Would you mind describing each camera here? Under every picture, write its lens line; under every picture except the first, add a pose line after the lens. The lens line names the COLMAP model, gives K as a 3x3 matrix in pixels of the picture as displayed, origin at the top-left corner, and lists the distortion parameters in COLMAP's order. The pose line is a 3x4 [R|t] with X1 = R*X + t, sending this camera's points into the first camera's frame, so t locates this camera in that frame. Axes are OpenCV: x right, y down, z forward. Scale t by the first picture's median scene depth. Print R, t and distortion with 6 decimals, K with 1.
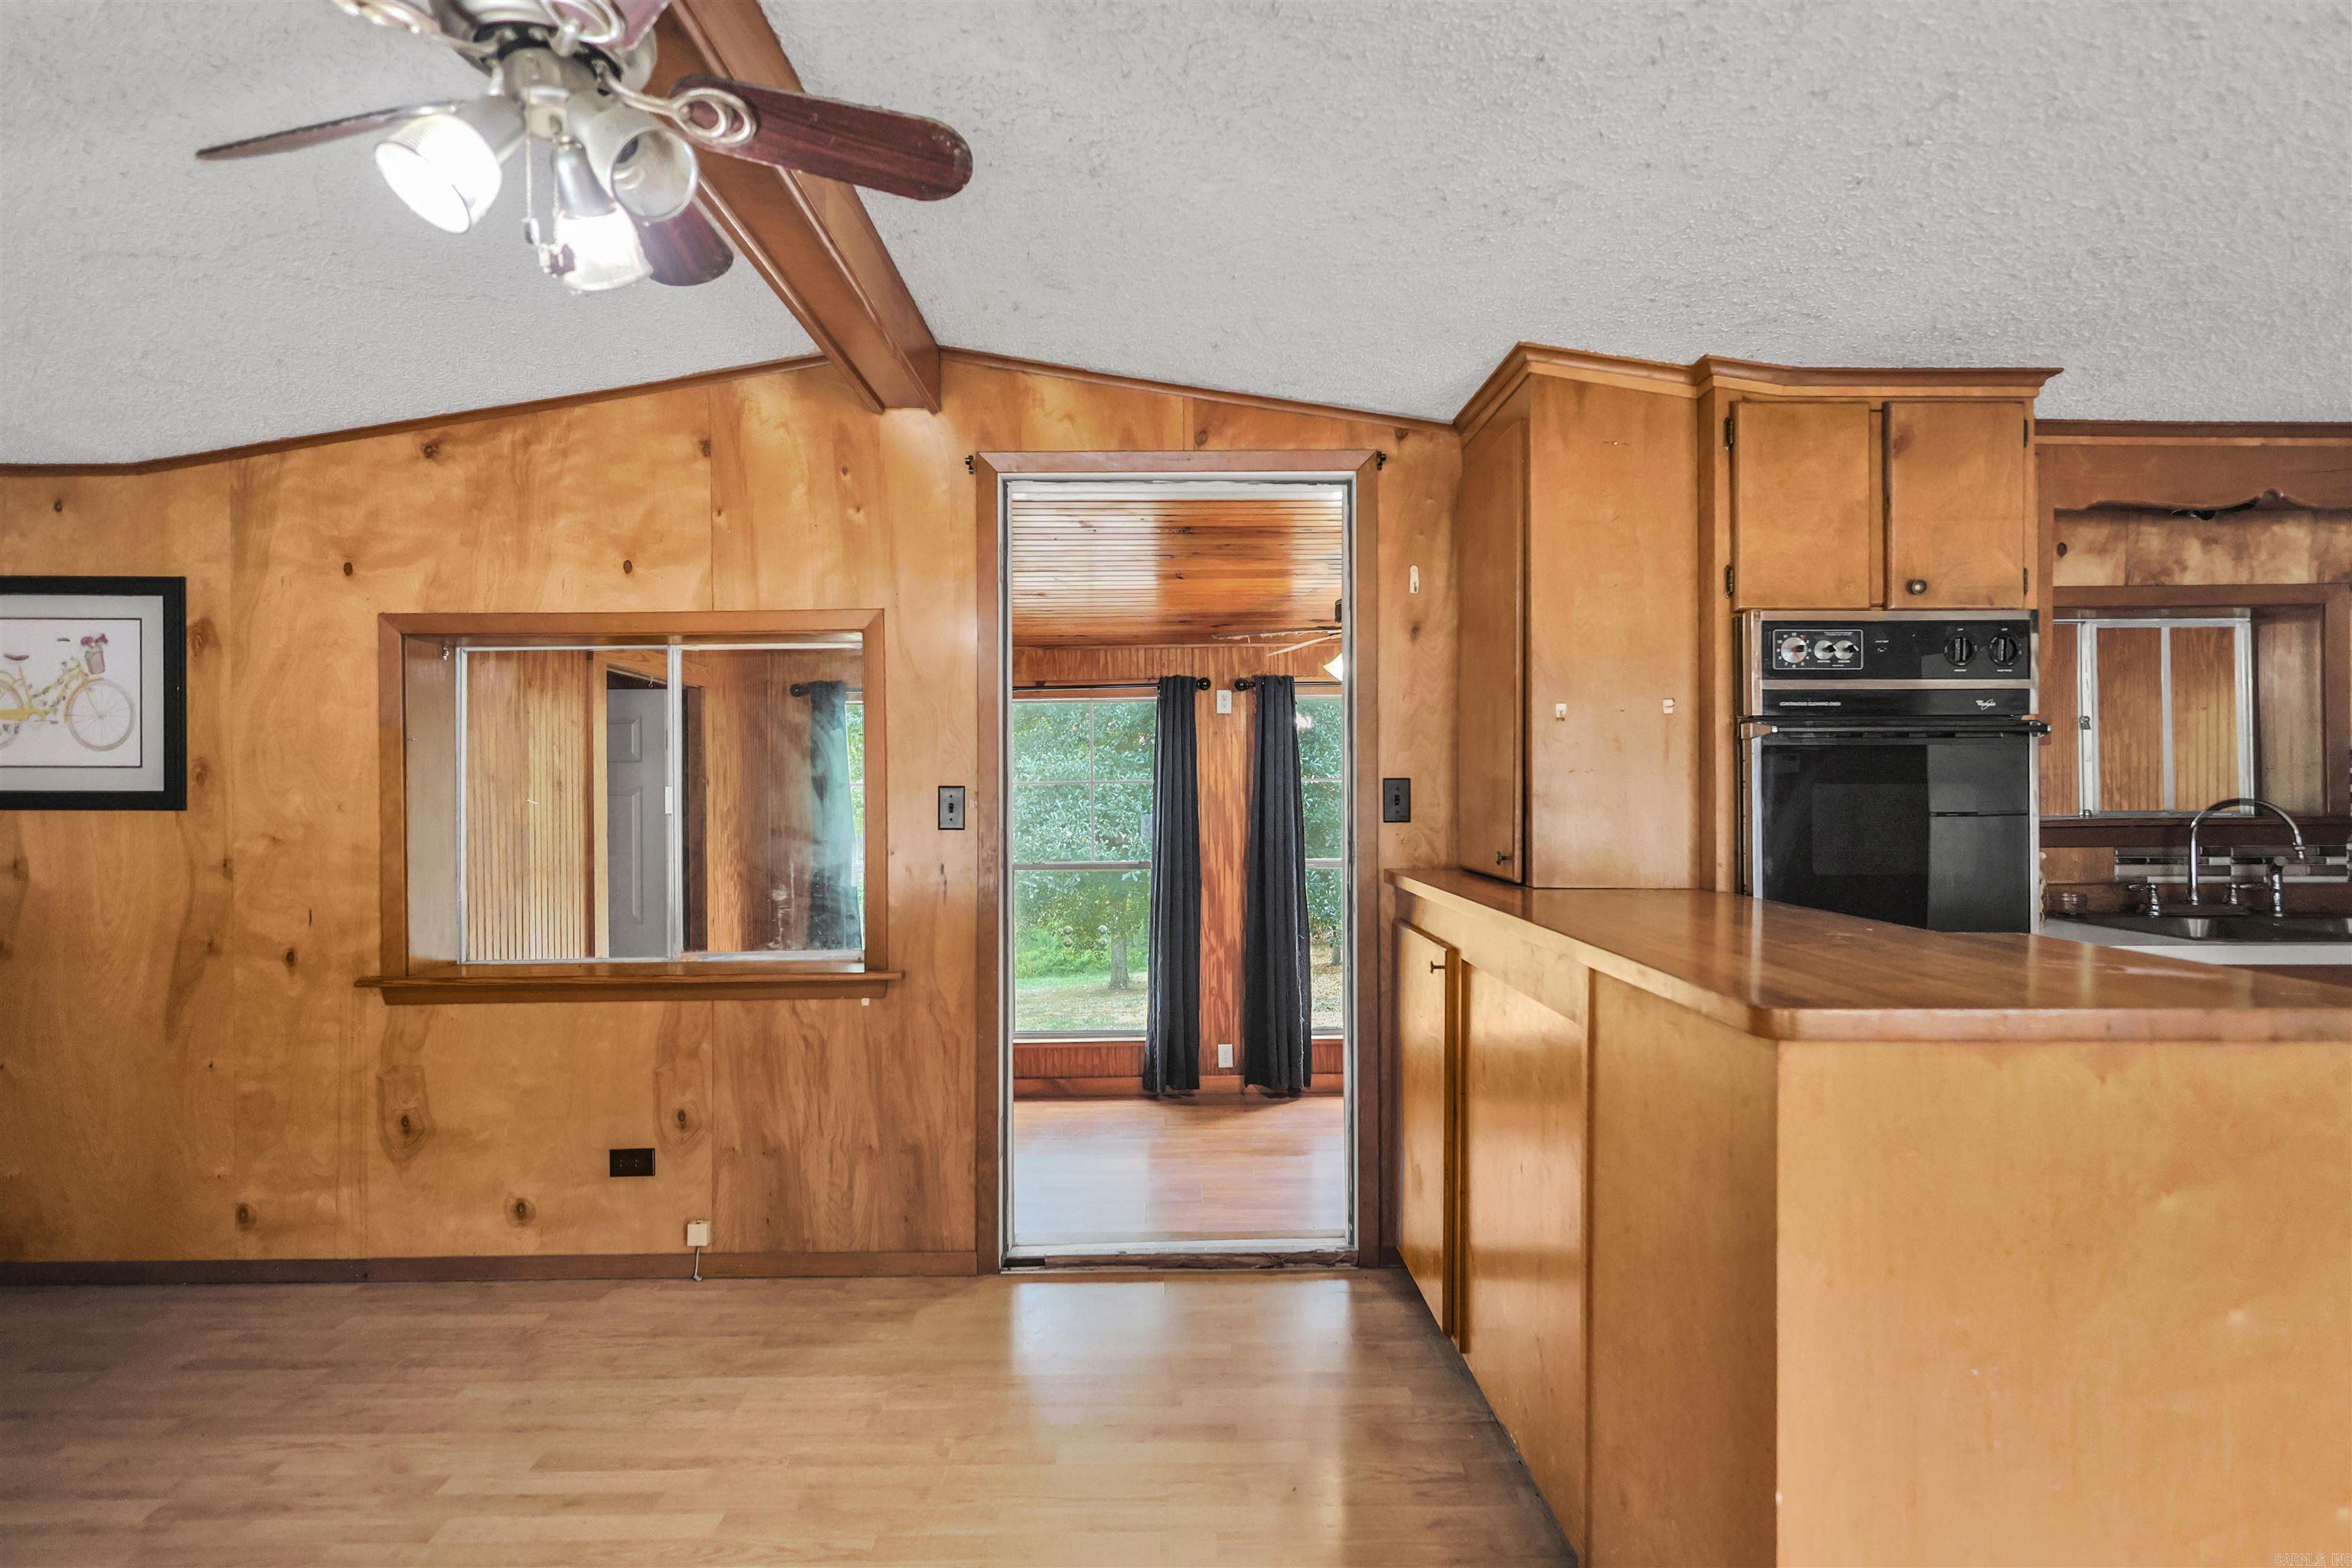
lens RADIAL K [[1159.7, 0, 1173.2], [0, 1159.7, 785.4], [0, 0, 1]] dist [0.000239, 0.001751]
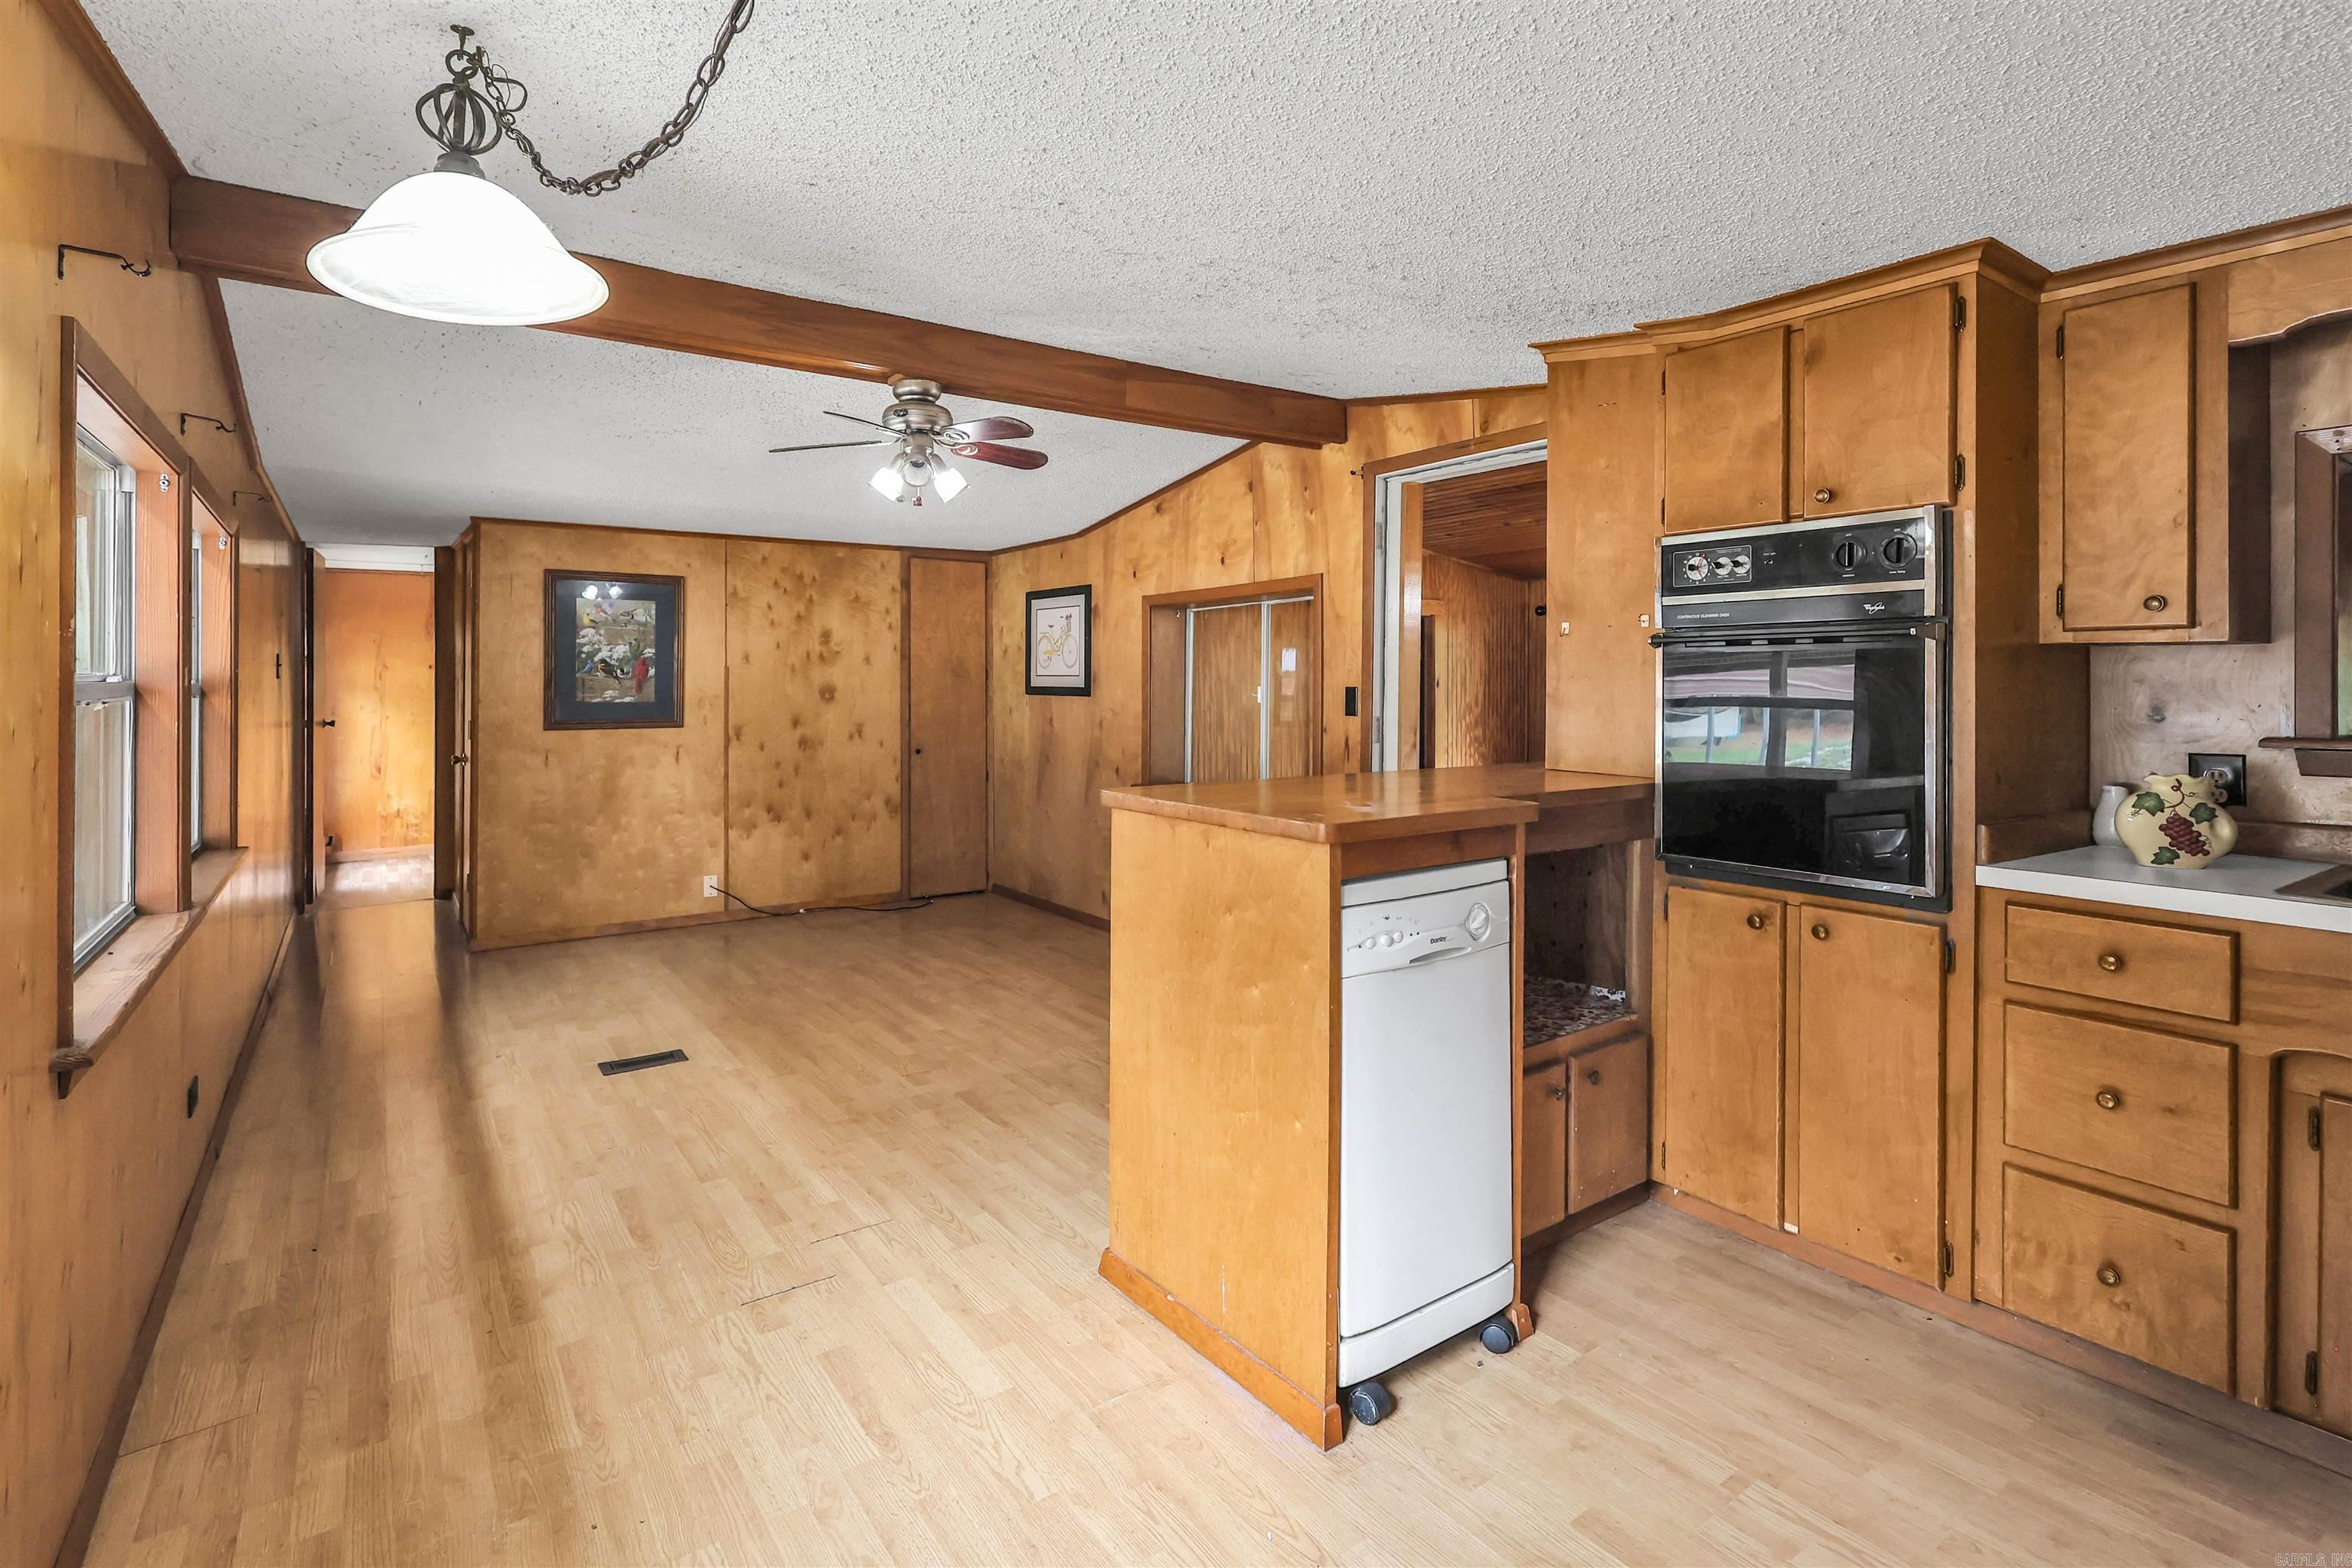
lens RADIAL K [[1141.5, 0, 1185.7], [0, 1141.5, 676.2], [0, 0, 1]] dist [-0.004570, 0.002781]
pose [[0.572670, -0.002556, -0.819782, 0.916543], [-0.006673, 0.999947, -0.007780, -0.000600], [0.819759, 0.009926, 0.572623, -0.028580]]
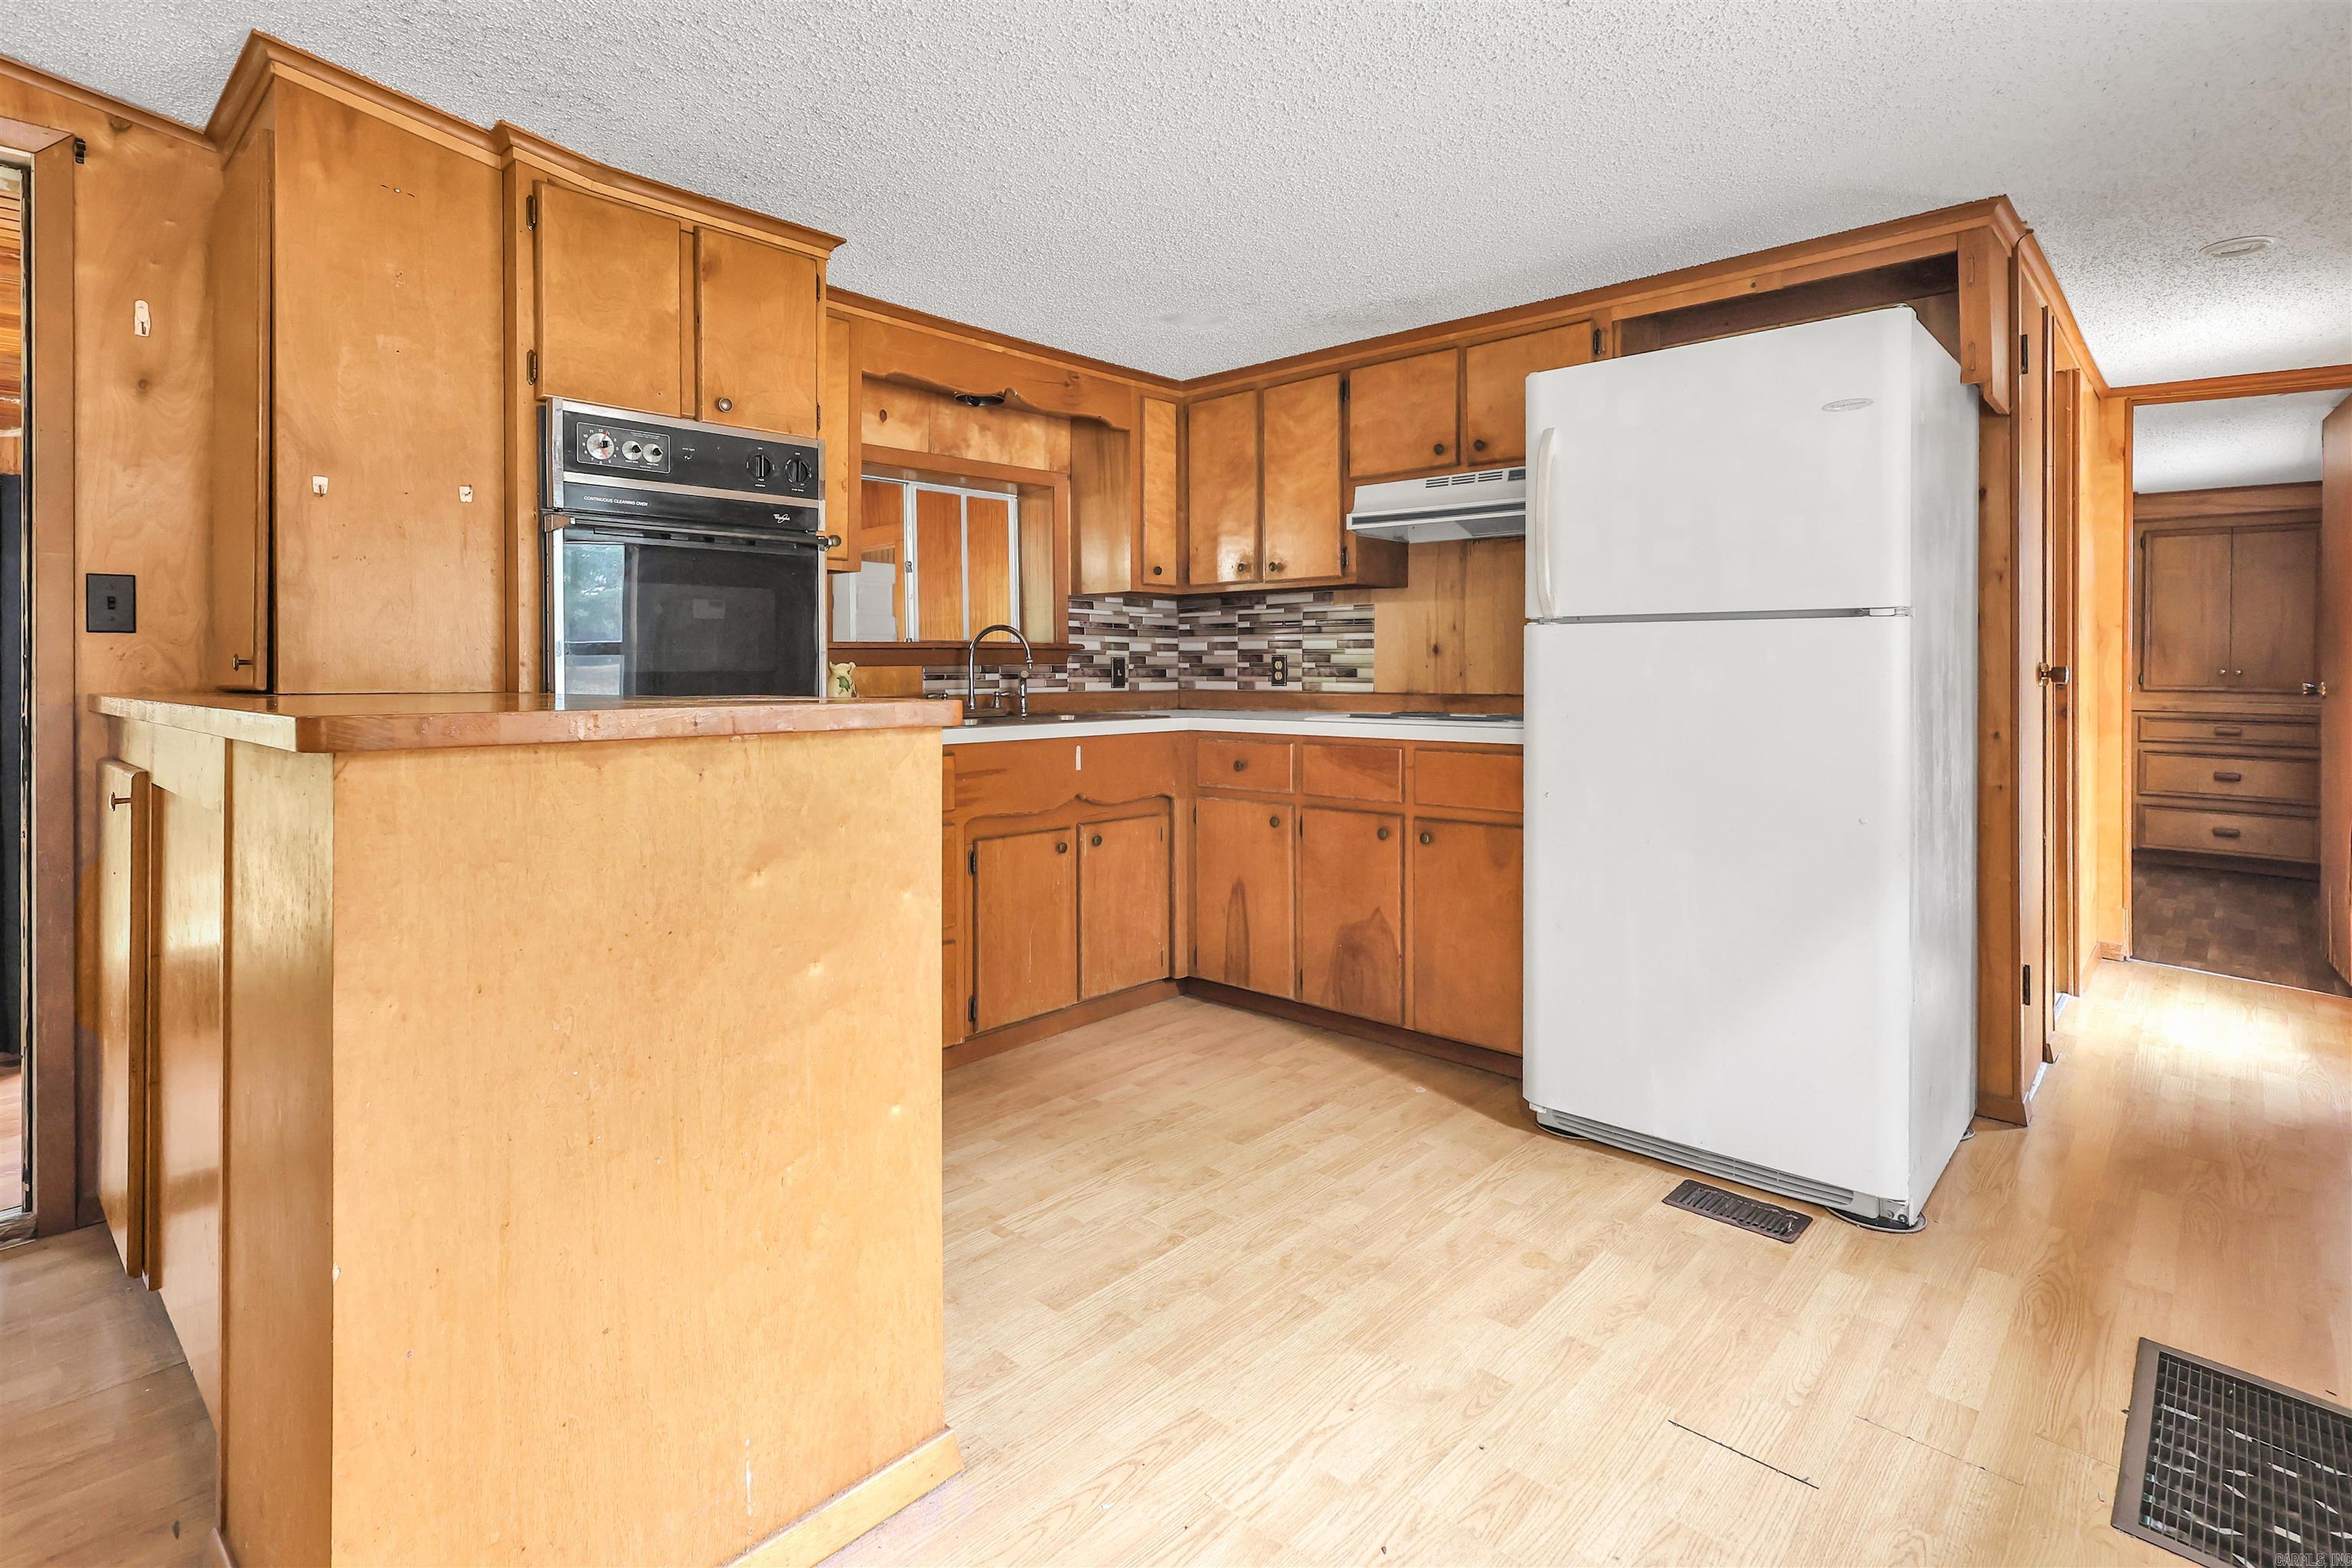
lens RADIAL K [[1141.5, 0, 1201.0], [0, 1141.5, 664.6], [0, 0, 1]] dist [-0.004570, 0.002781]
pose [[0.679582, 0.001127, 0.733598, 0.133321], [0.005751, 0.999960, -0.006864, 0.063694], [-0.733577, 0.008884, 0.679549, -0.032447]]
